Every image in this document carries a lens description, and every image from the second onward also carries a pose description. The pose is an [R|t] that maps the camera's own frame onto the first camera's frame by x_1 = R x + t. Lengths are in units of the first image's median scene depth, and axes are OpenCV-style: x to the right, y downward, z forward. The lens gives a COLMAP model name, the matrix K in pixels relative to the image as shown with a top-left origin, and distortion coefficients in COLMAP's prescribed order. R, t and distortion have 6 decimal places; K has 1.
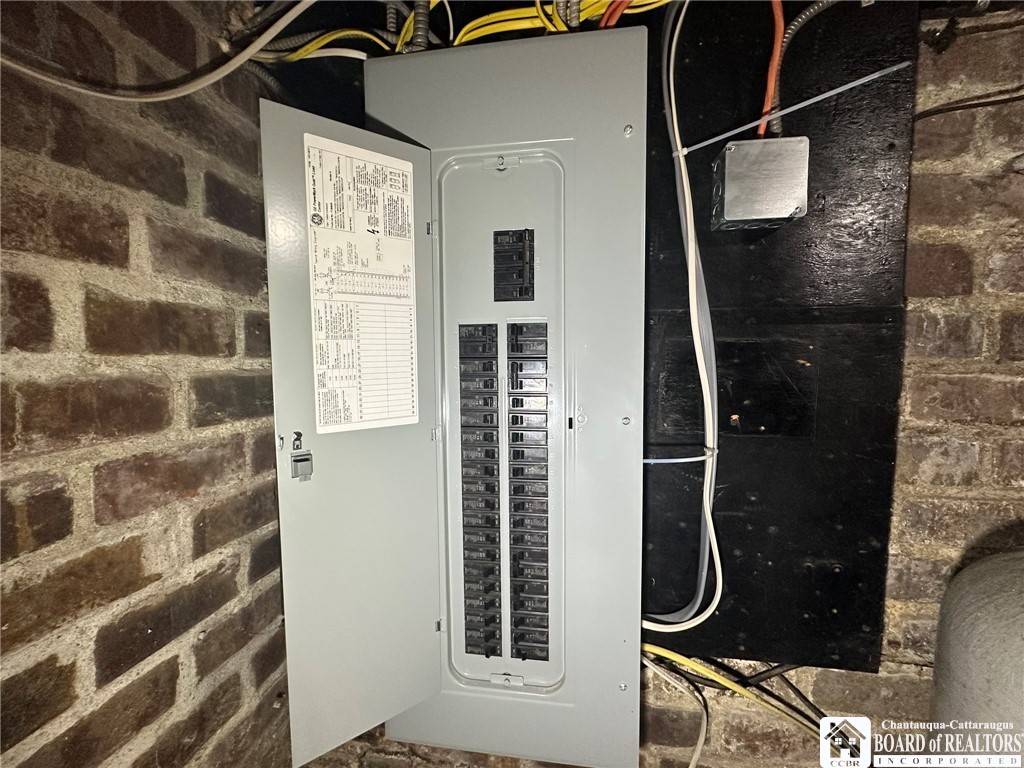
lens RADIAL K [[408.6, 0, 509.7], [0, 408.6, 383.3], [0, 0, 1]] dist [0.000942, 0.000209]
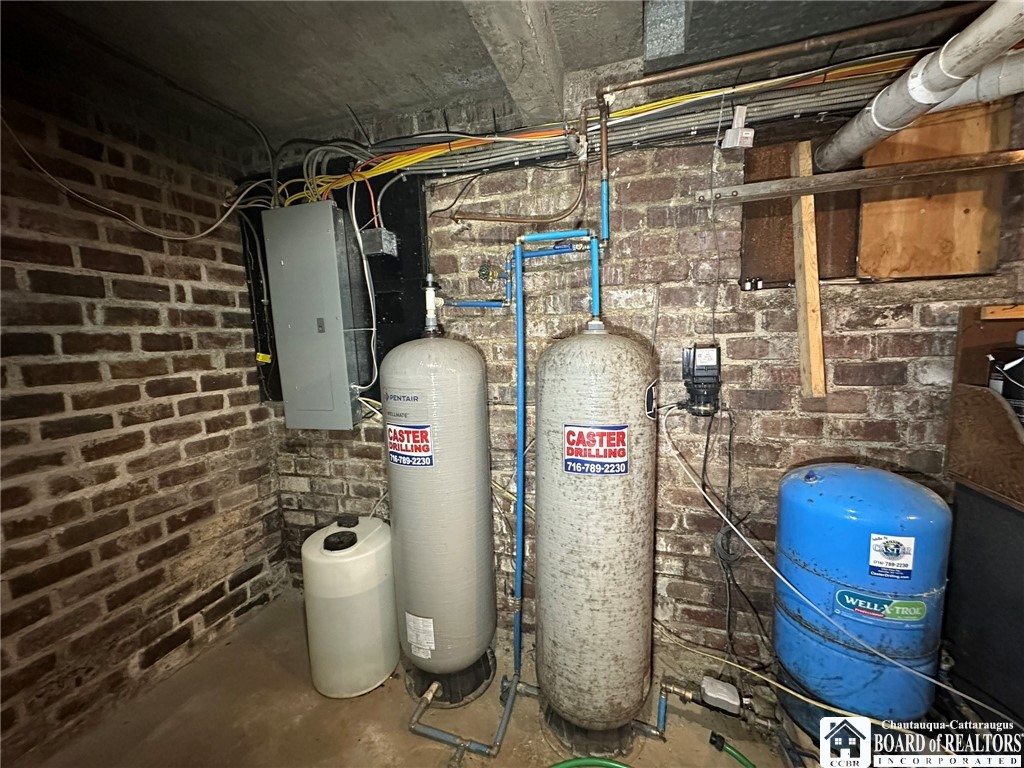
lens RADIAL K [[408.6, 0, 513.3], [0, 408.6, 384.5], [0, 0, 1]] dist [0.000942, 0.000209]
pose [[0.988985, -0.020800, -0.146544, 2.272969], [0.028687, 0.998240, 0.051907, 0.519709], [0.145207, -0.055539, 0.987841, -2.193379]]
